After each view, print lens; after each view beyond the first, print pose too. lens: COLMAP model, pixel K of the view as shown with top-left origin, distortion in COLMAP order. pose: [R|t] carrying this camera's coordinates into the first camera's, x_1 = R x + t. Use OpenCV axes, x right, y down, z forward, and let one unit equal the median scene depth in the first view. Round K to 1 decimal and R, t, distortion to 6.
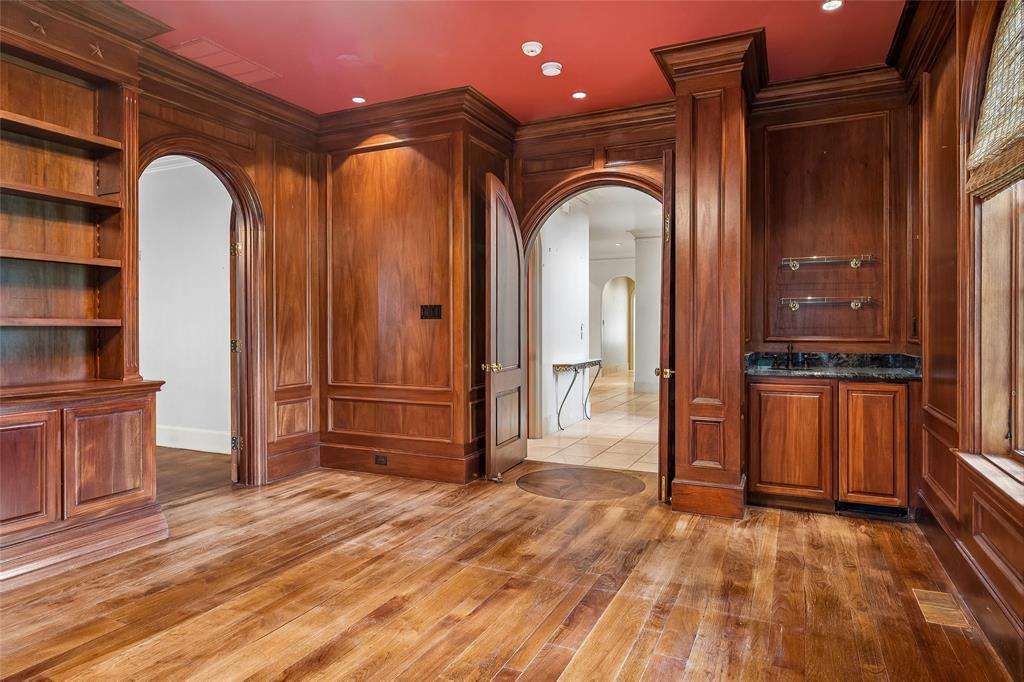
lens RADIAL K [[606.0, 0, 511.4], [0, 606.0, 336.1], [0, 0, 1]] dist [0.002717, 0.000782]
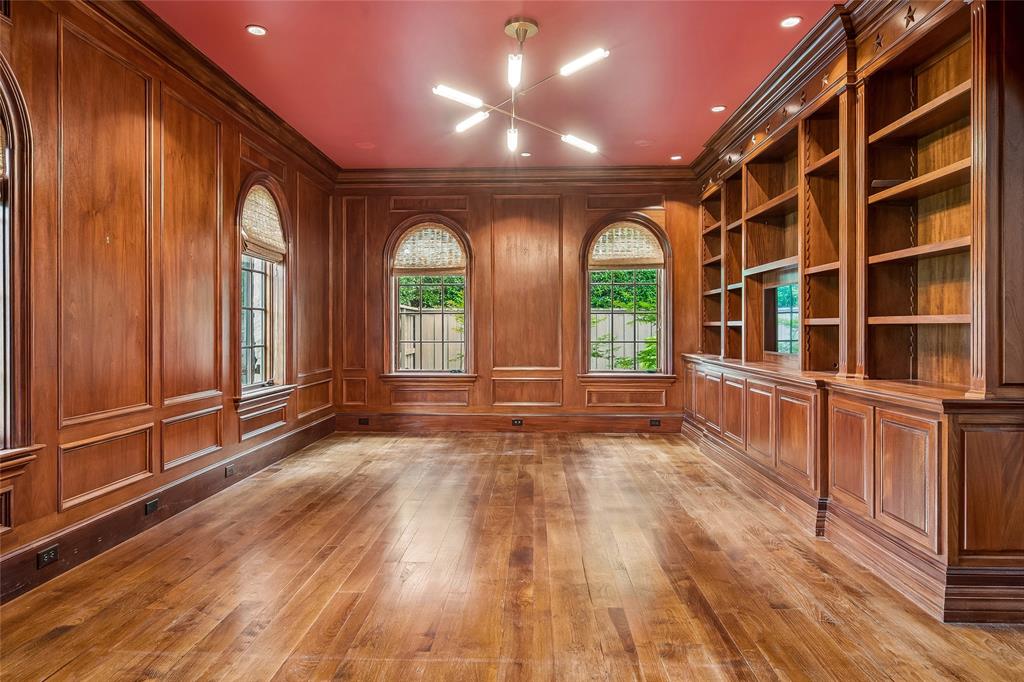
lens RADIAL K [[606.0, 0, 510.9], [0, 606.0, 335.2], [0, 0, 1]] dist [0.002717, 0.000782]
pose [[-0.920482, 0.004862, -0.390755, 0.185582], [-0.000904, 0.999893, 0.014572, -0.011947], [0.390784, 0.013767, -0.920379, 1.598120]]
